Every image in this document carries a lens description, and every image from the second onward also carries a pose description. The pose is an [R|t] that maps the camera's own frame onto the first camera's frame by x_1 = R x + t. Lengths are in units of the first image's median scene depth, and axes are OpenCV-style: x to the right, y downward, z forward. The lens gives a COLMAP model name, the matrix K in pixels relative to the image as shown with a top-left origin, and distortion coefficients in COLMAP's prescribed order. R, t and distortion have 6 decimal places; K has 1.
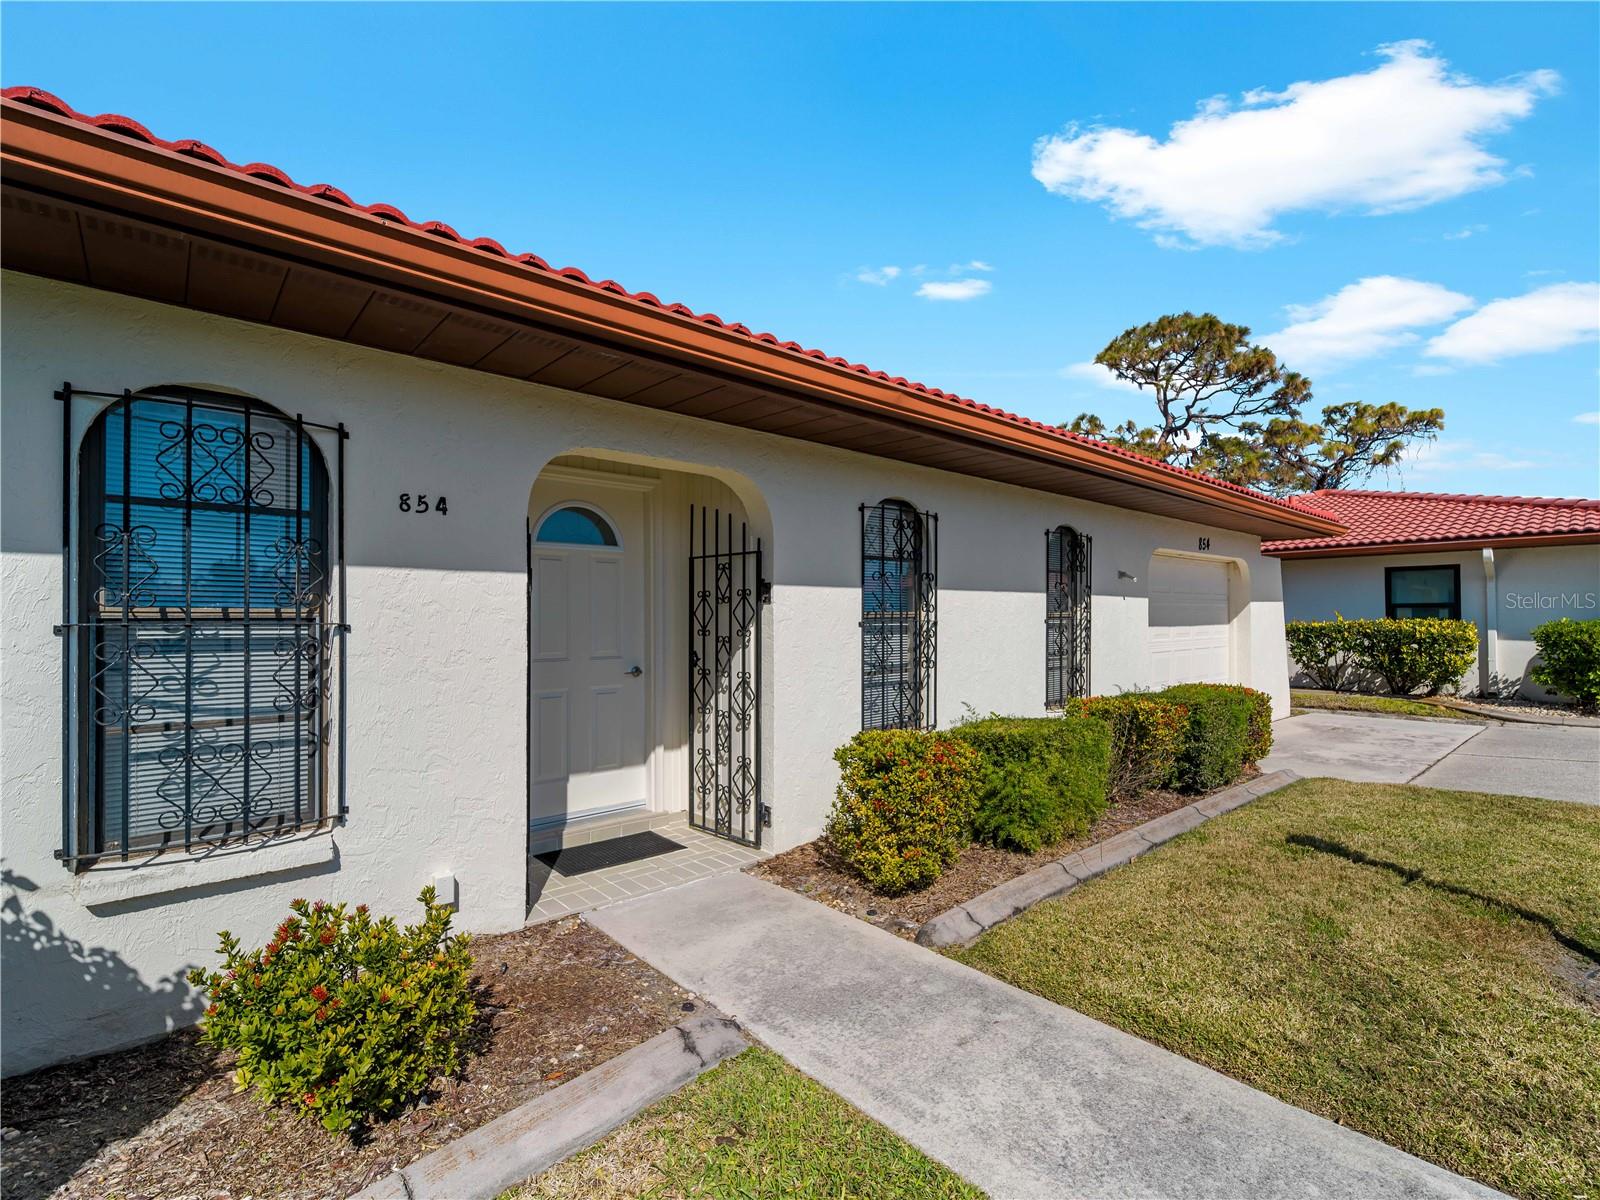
lens RADIAL K [[737.8, 0, 803.3], [0, 737.8, 615.8], [0, 0, 1]] dist [0.009865, -0.007622]
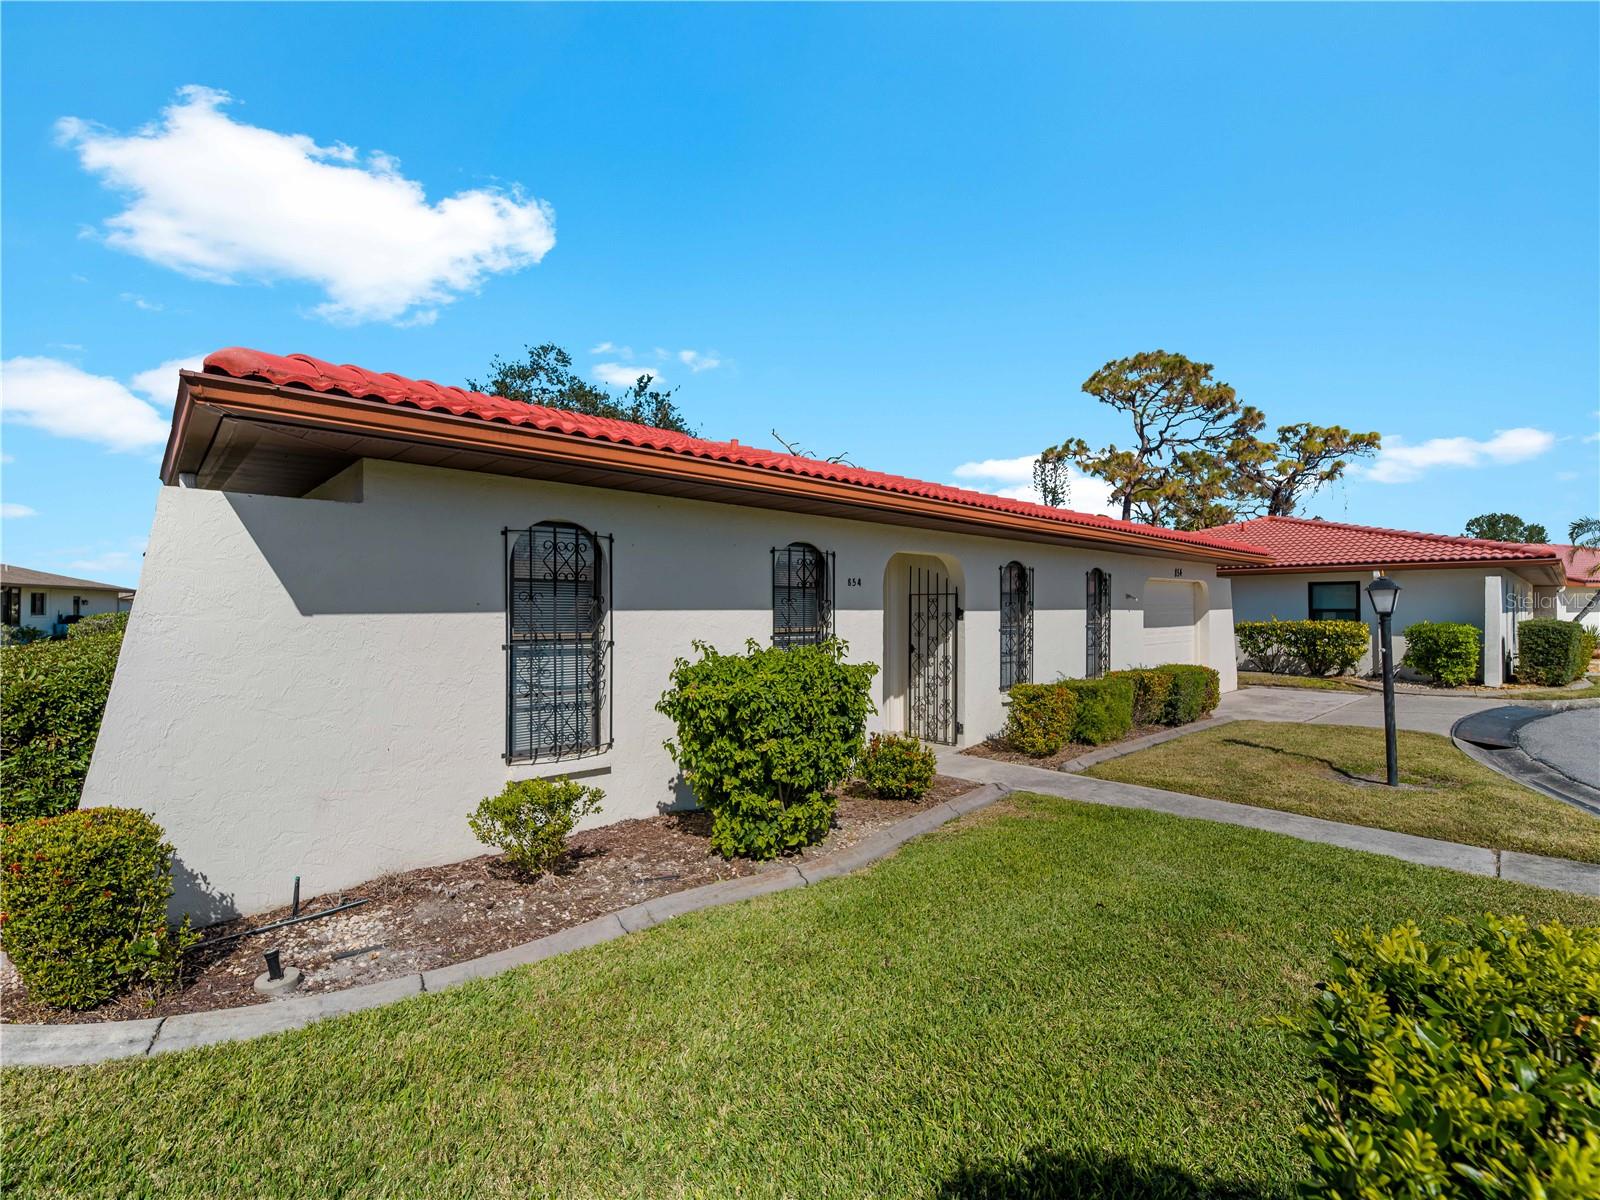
lens RADIAL K [[727.1, 0, 801.1], [0, 727.1, 608.8], [0, 0, 1]] dist [0.000852, 0.000107]
pose [[0.999696, 0.001726, 0.024595, -0.331284], [-0.001760, 0.999998, 0.001333, -0.030949], [-0.024593, -0.001376, 0.999697, -0.583944]]
